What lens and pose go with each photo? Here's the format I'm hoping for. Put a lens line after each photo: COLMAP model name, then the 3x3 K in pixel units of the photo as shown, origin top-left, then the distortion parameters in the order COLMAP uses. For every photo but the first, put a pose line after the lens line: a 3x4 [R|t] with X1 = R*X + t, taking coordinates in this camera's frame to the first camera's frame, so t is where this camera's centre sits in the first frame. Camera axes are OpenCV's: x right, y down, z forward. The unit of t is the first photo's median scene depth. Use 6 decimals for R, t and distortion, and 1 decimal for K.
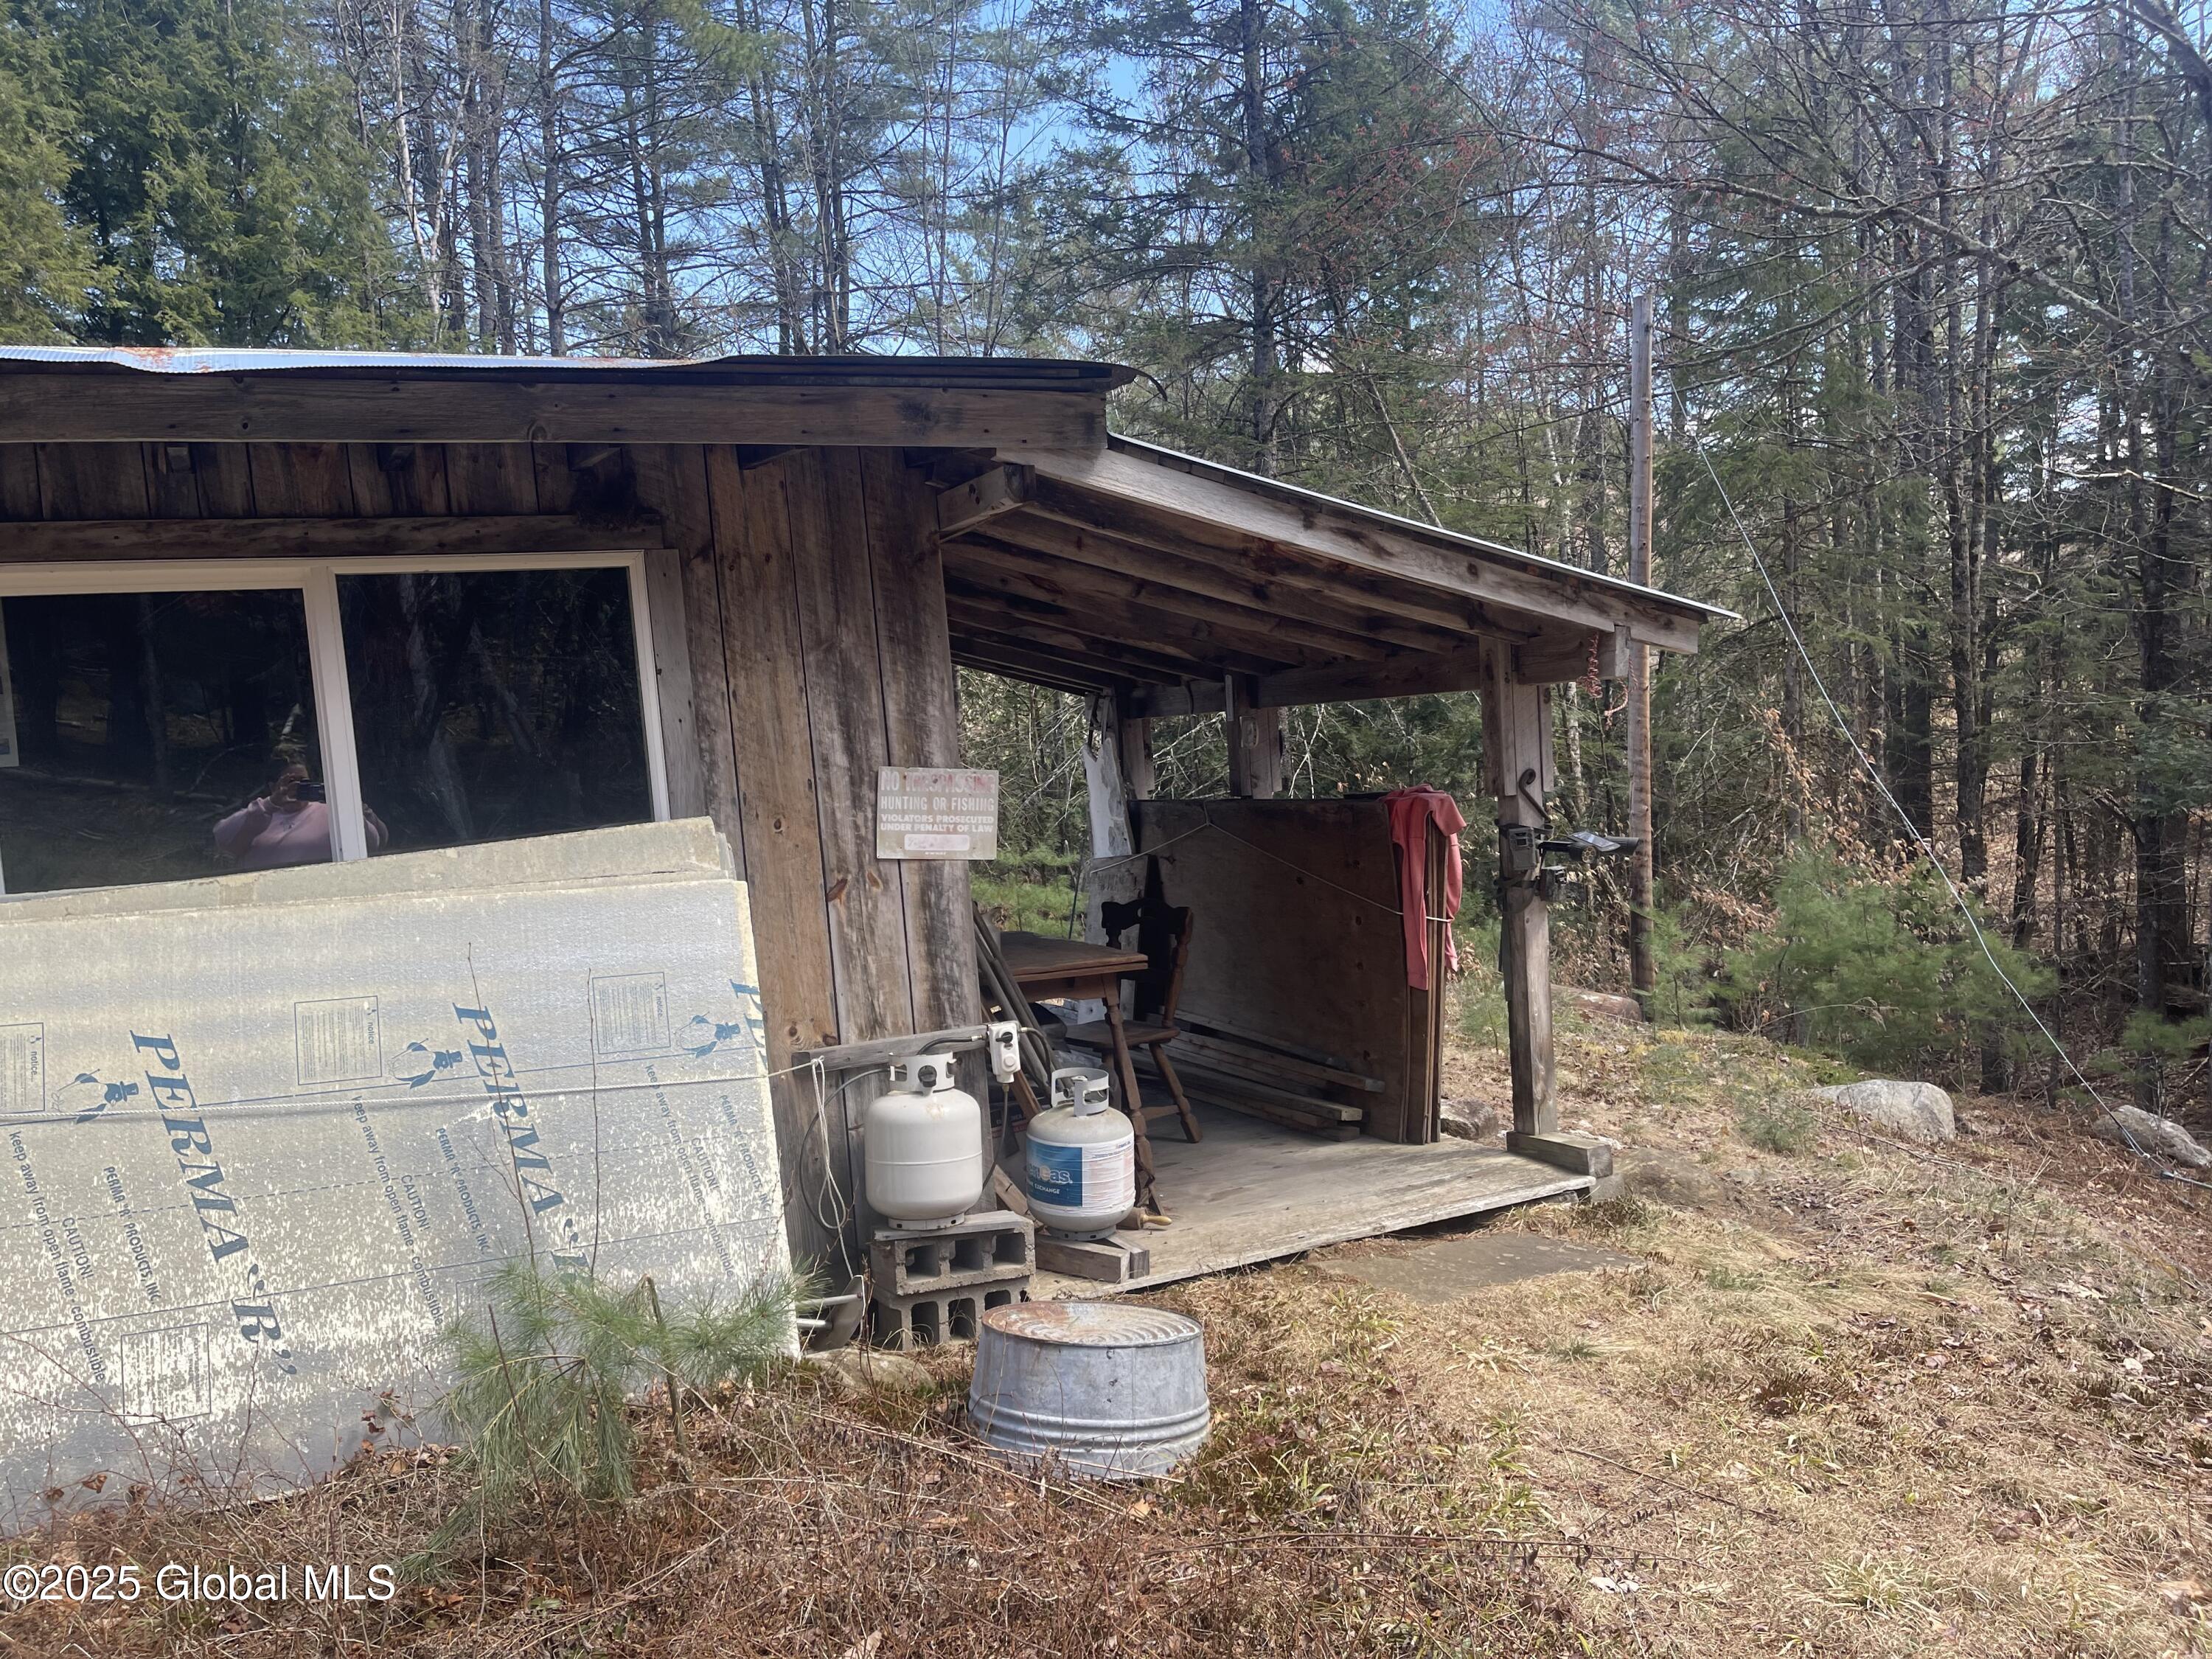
lens RADIAL K [[1603.9, 0, 1106.0], [0, 1603.9, 829.5], [0, 0, 1]] dist [0.065275, -0.070886]
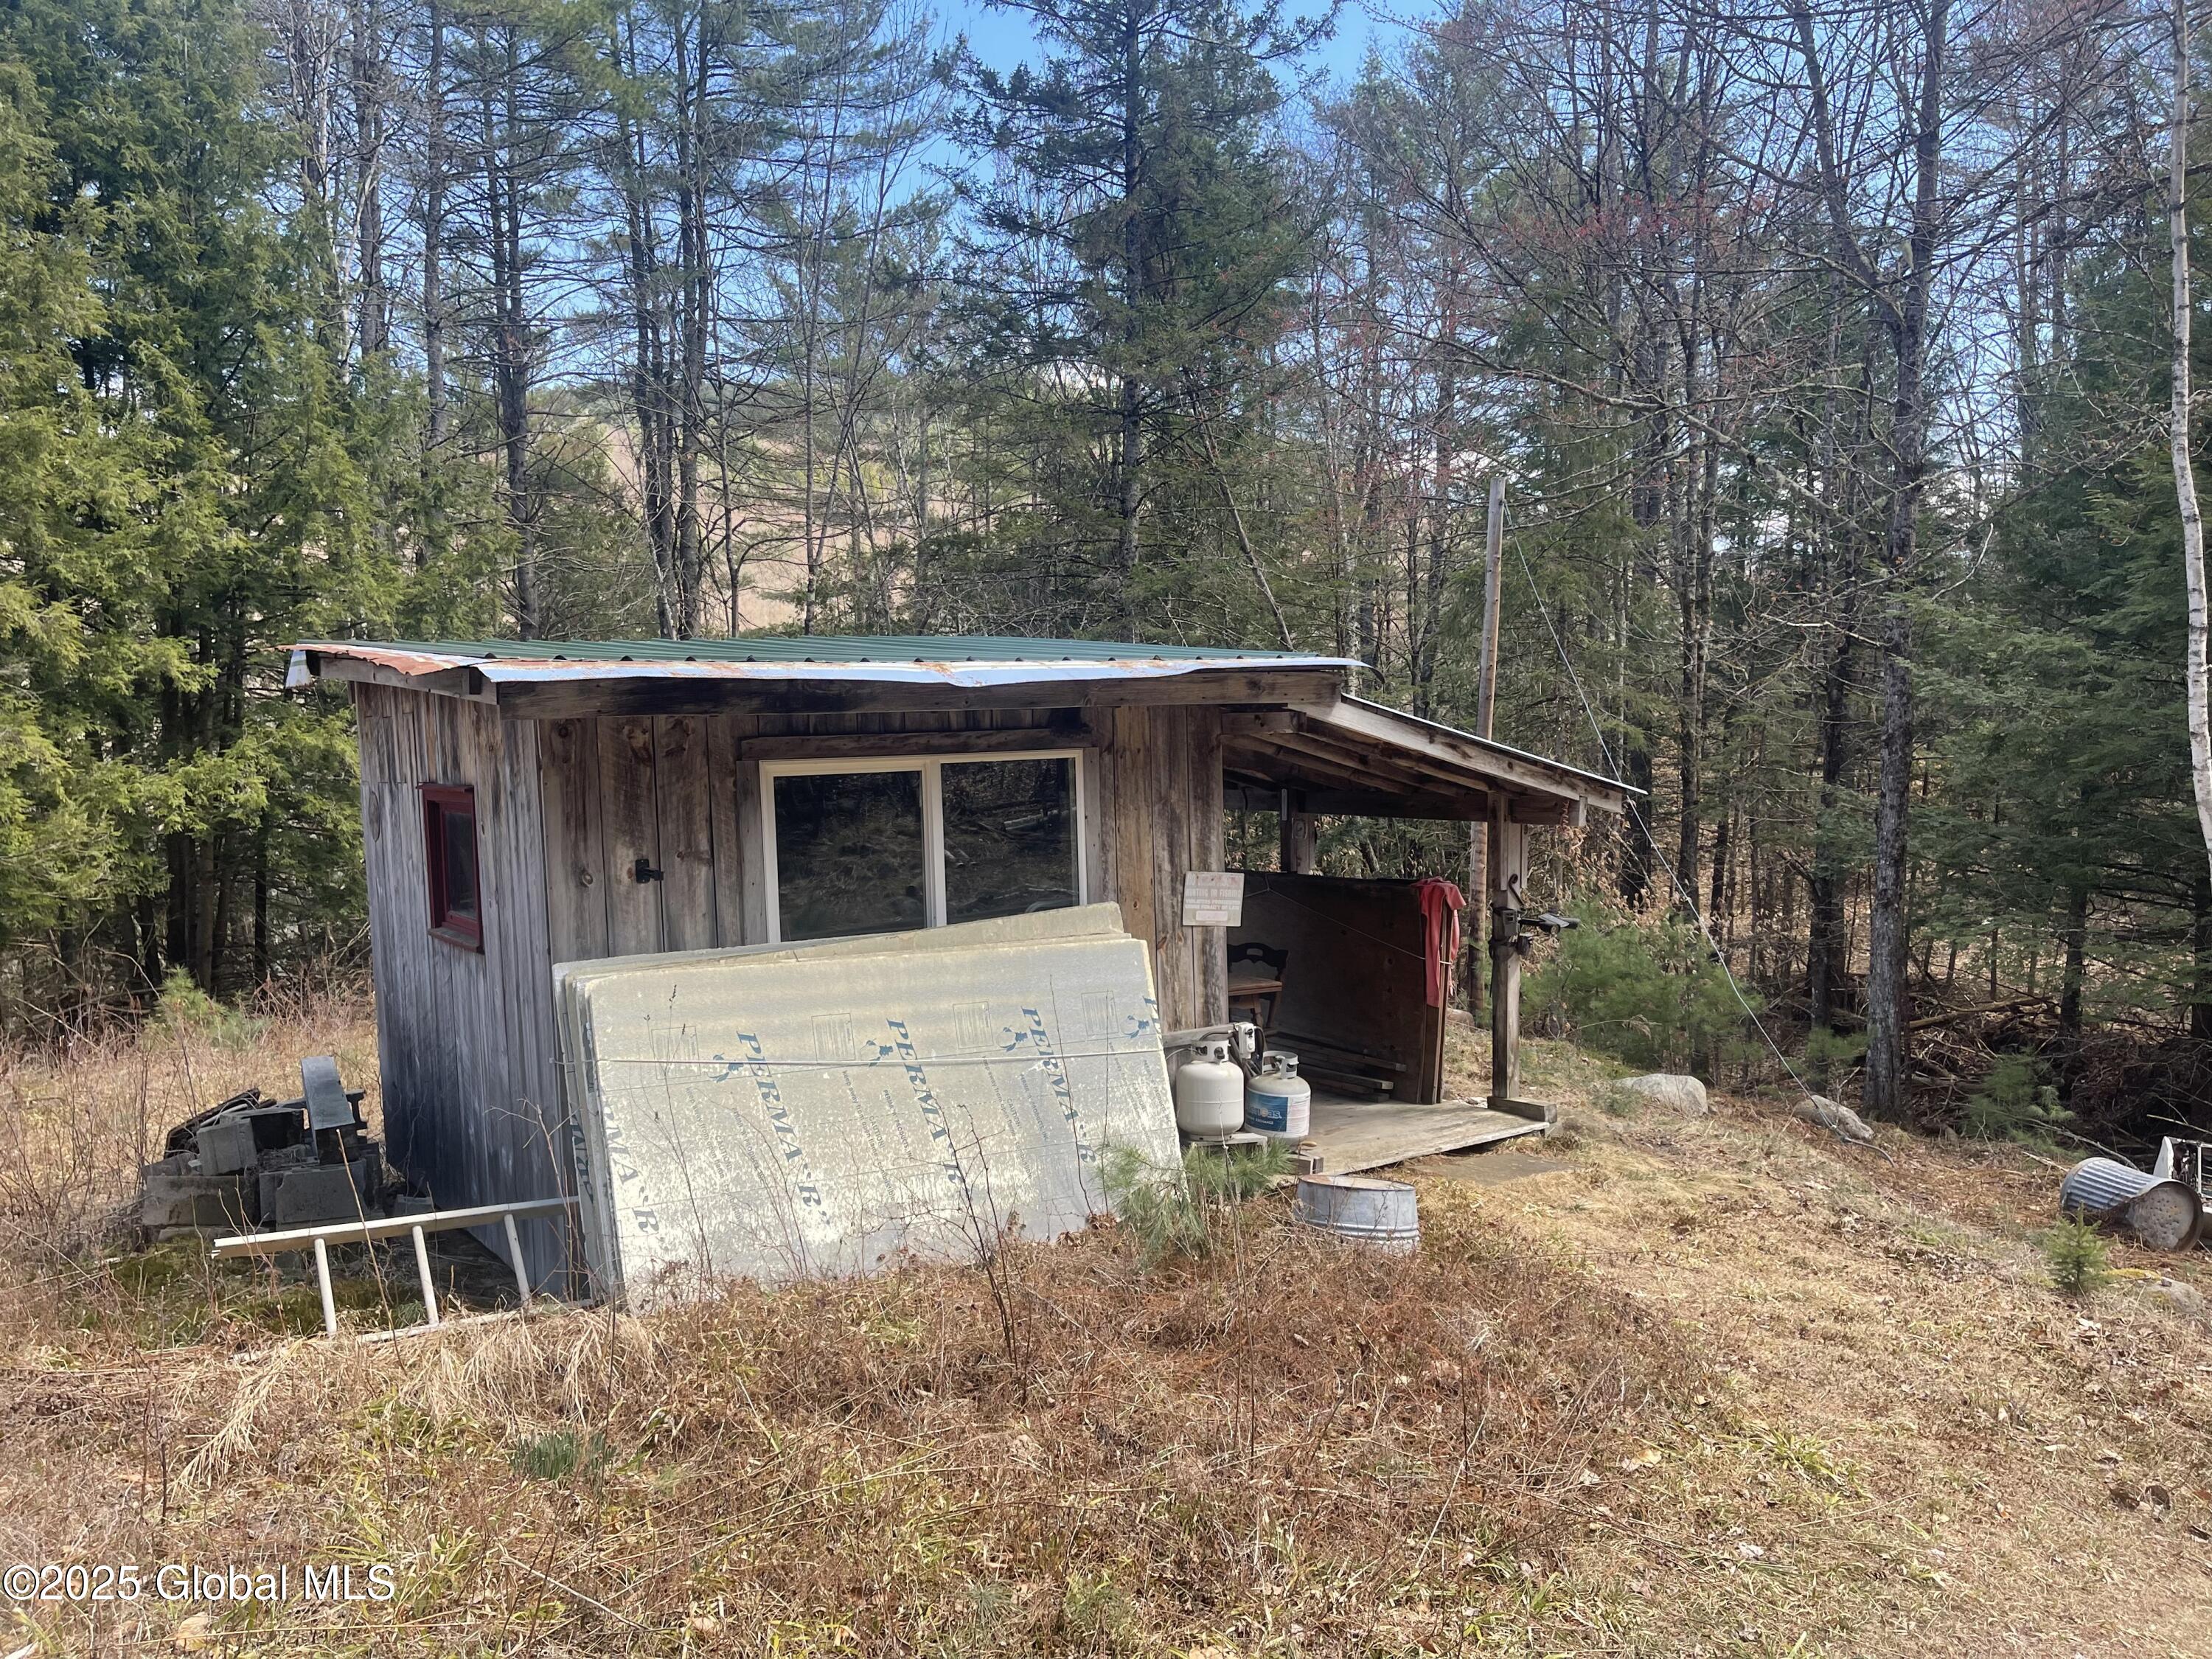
lens RADIAL K [[1603.9, 0, 1106.0], [0, 1603.9, 829.5], [0, 0, 1]] dist [0.065275, -0.070886]
pose [[0.986356, 0.037930, 0.160199, -0.425397], [-0.037676, 0.999279, -0.004625, -0.061683], [-0.160259, -0.001474, 0.987074, -0.567734]]
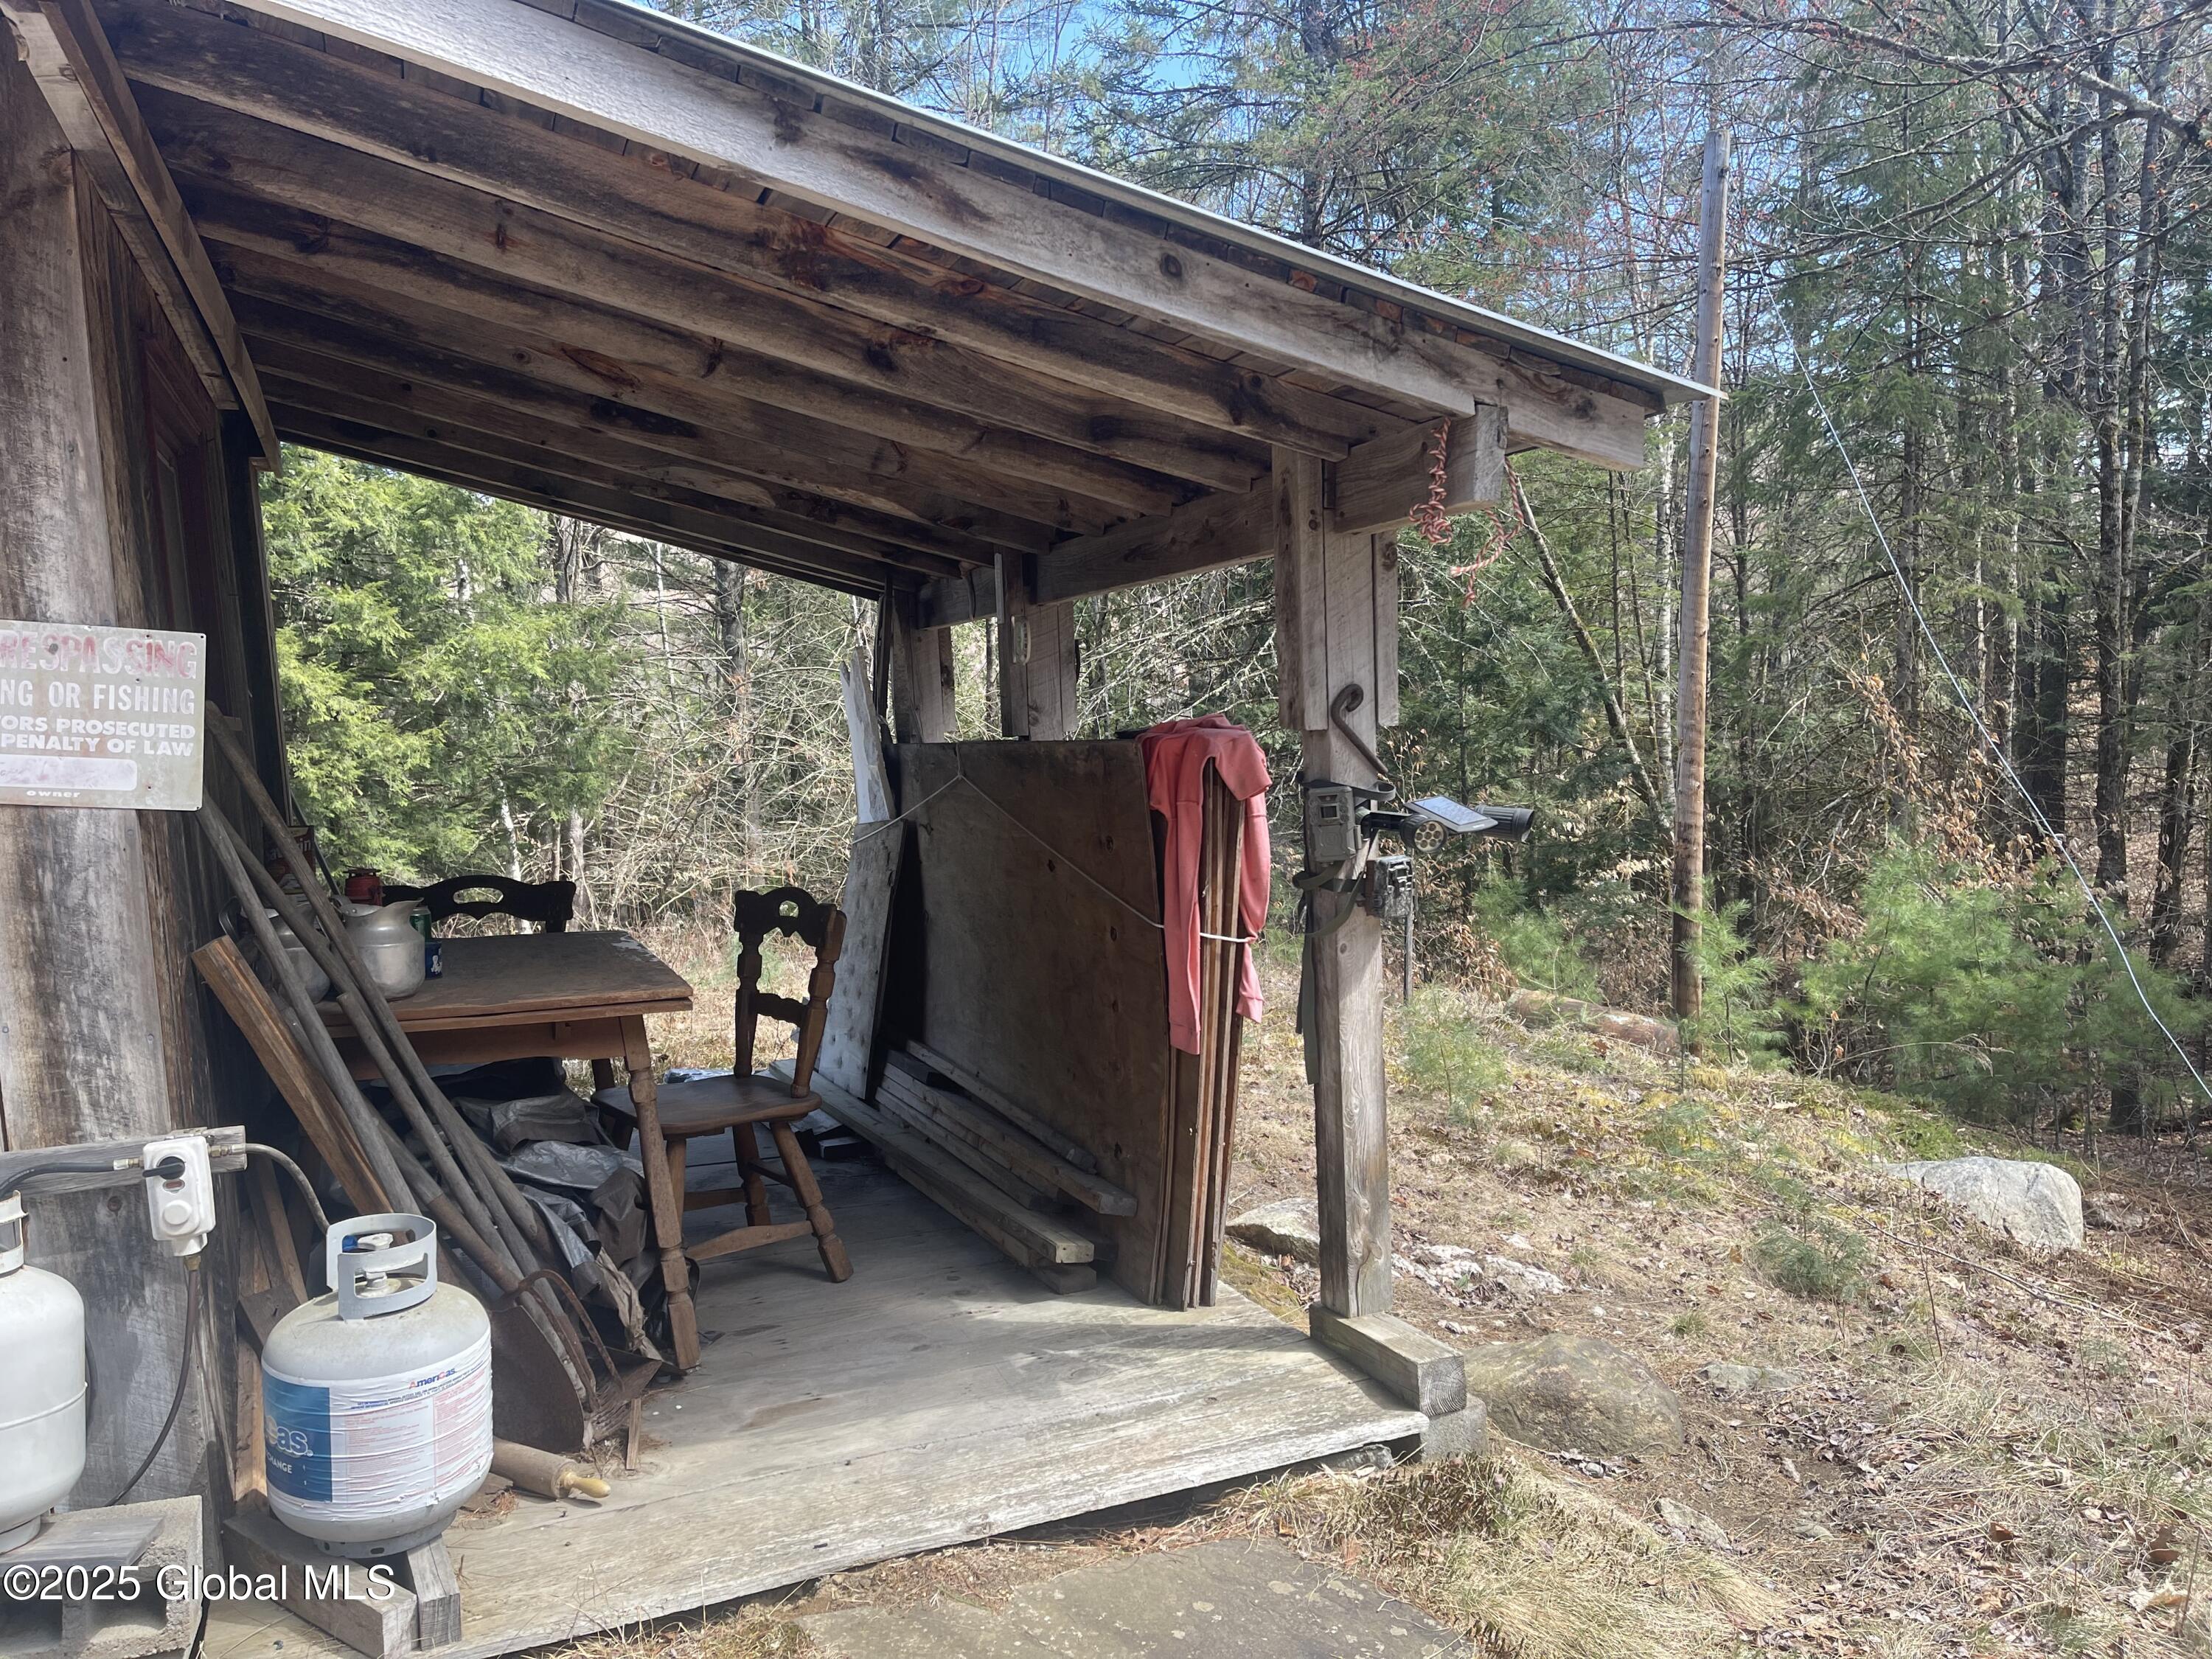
lens RADIAL K [[1616.8, 0, 1094.9], [0, 1616.8, 830.5], [0, 0, 1]] dist [0.065457, -0.077157]
pose [[0.997574, 0.031030, -0.062322, 0.217306], [-0.029831, 0.999353, 0.020081, 0.005520], [0.062905, -0.018173, 0.997854, 0.437154]]
